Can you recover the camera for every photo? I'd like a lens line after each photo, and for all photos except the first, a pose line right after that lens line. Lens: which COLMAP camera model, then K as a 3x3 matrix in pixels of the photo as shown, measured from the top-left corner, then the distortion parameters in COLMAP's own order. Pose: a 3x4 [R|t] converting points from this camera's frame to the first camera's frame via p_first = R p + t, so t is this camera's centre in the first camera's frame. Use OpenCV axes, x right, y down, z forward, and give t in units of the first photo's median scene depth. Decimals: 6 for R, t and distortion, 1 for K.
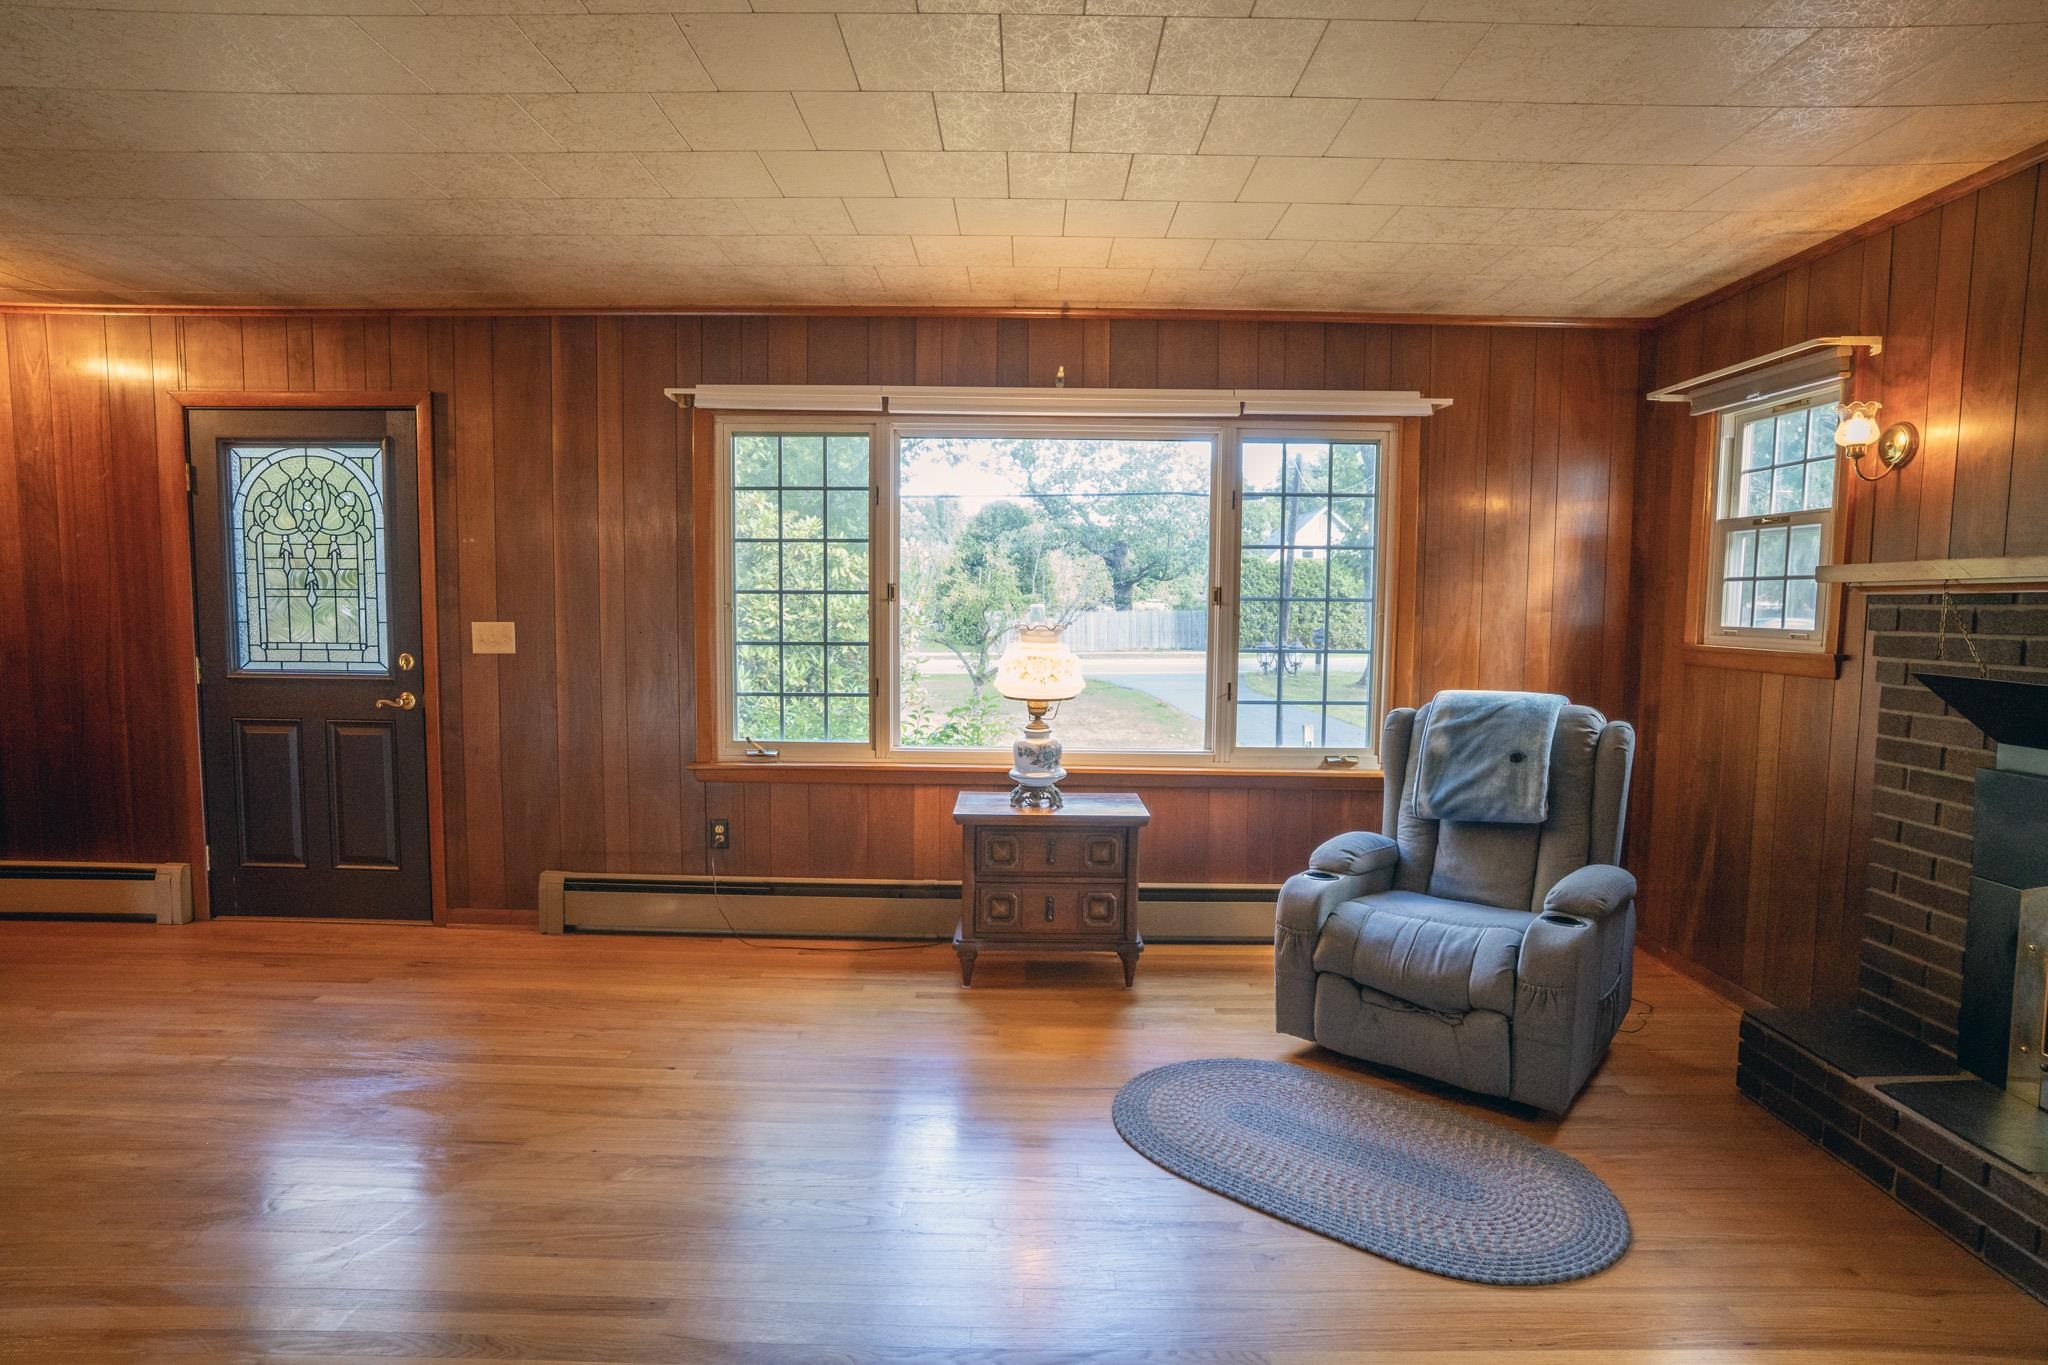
lens RADIAL K [[1063.8, 0, 1024.9], [0, 1063.8, 684.6], [0, 0, 1]] dist [-0.074623, 0.042900]
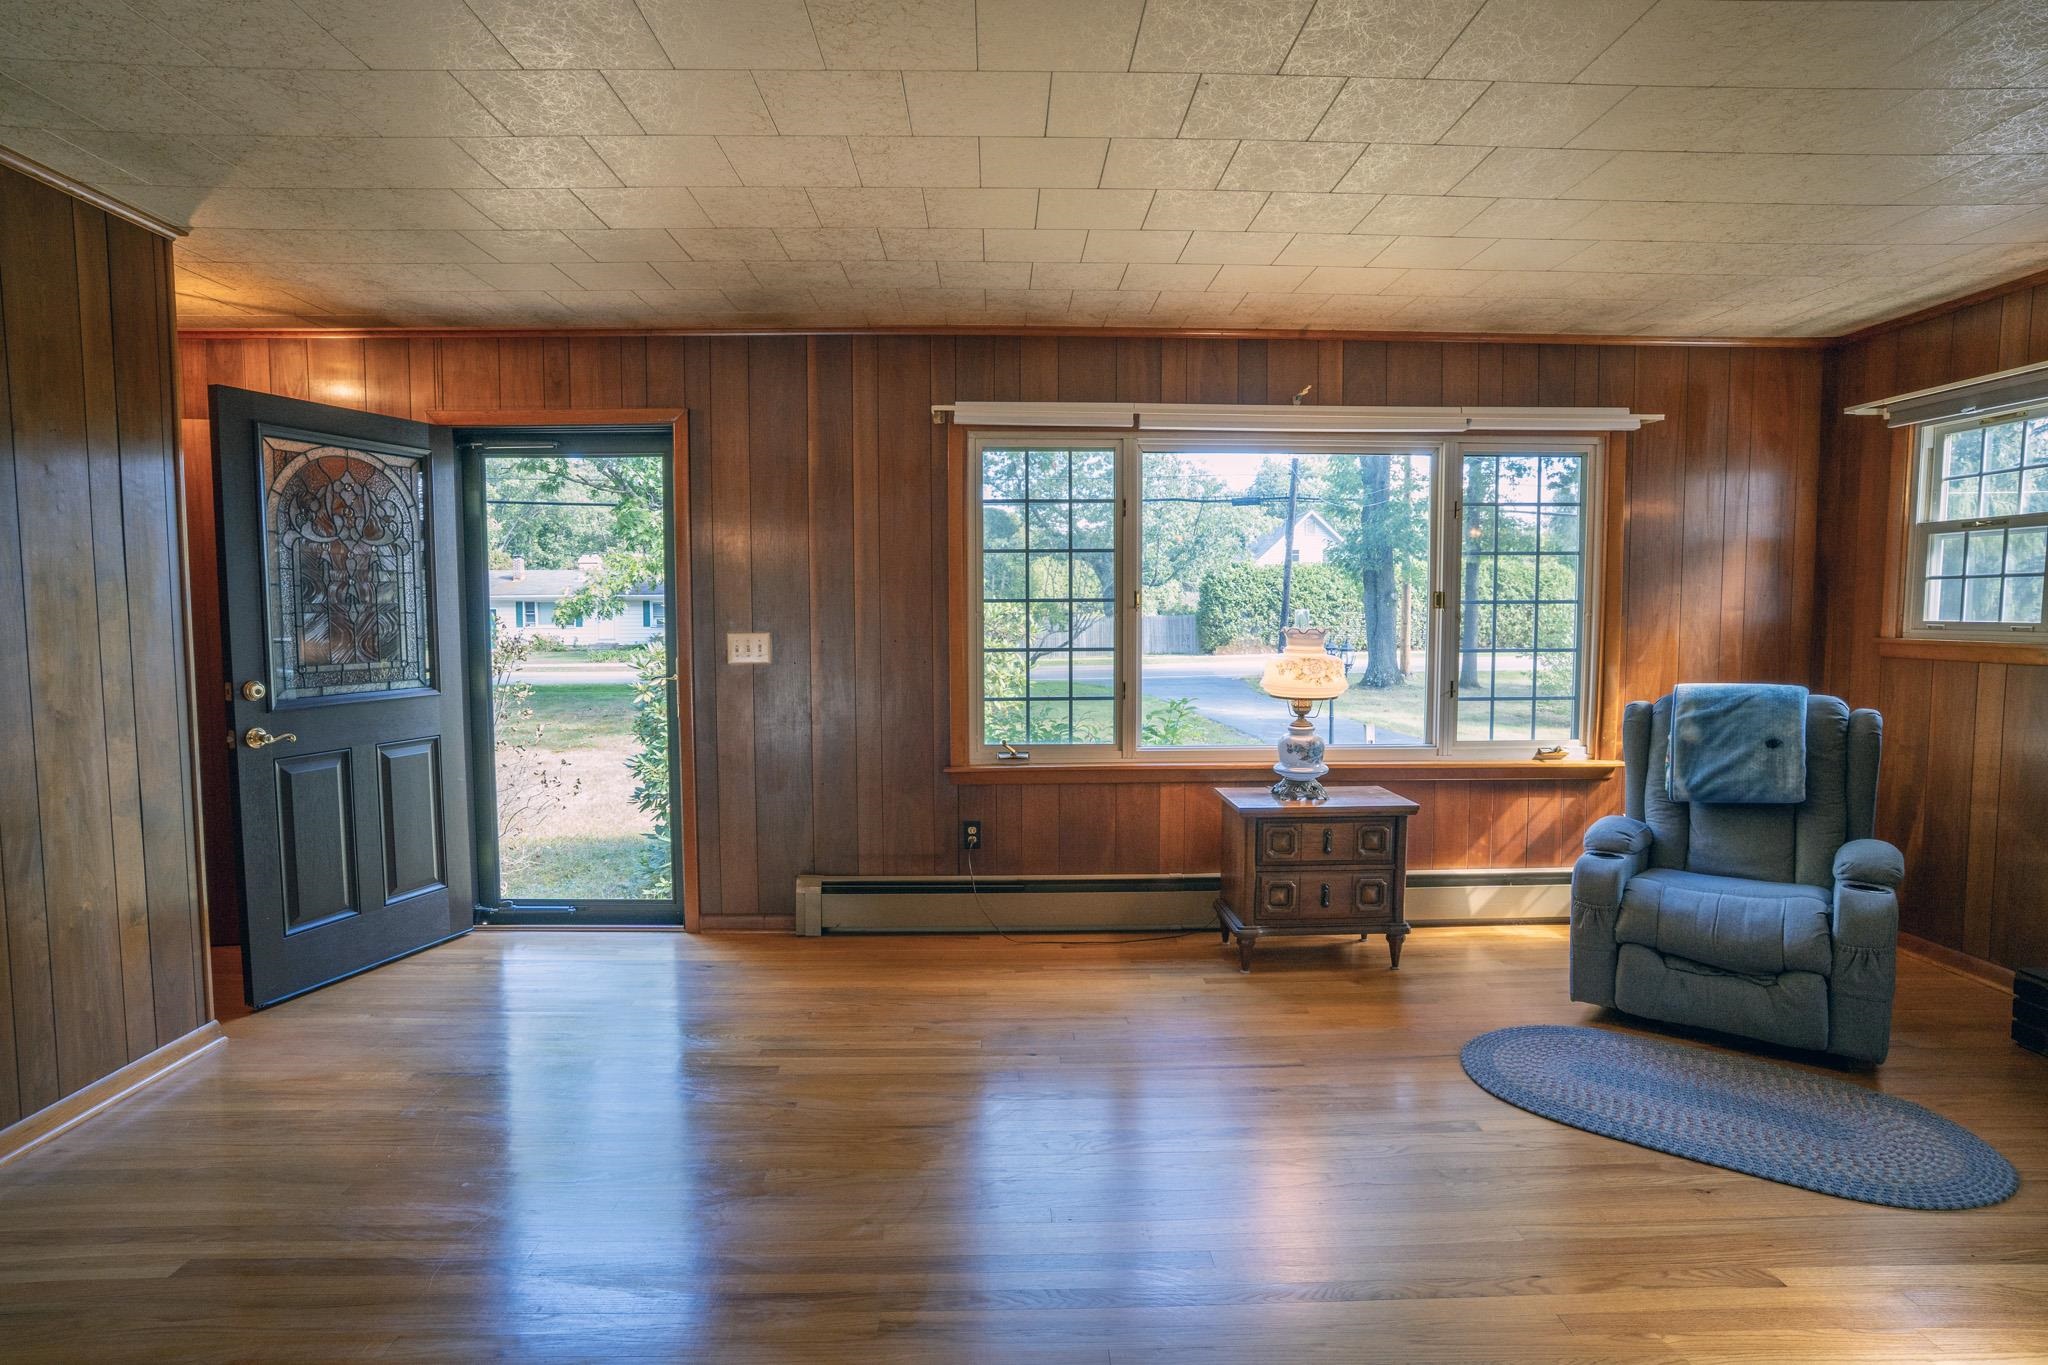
lens RADIAL K [[1063.8, 0, 1024.9], [0, 1063.8, 684.6], [0, 0, 1]] dist [-0.074623, 0.042900]
pose [[0.999318, -0.015998, 0.033288, -0.282156], [0.016205, 0.999851, -0.005932, 0.001386], [-0.033189, 0.006467, 0.999428, -0.045091]]
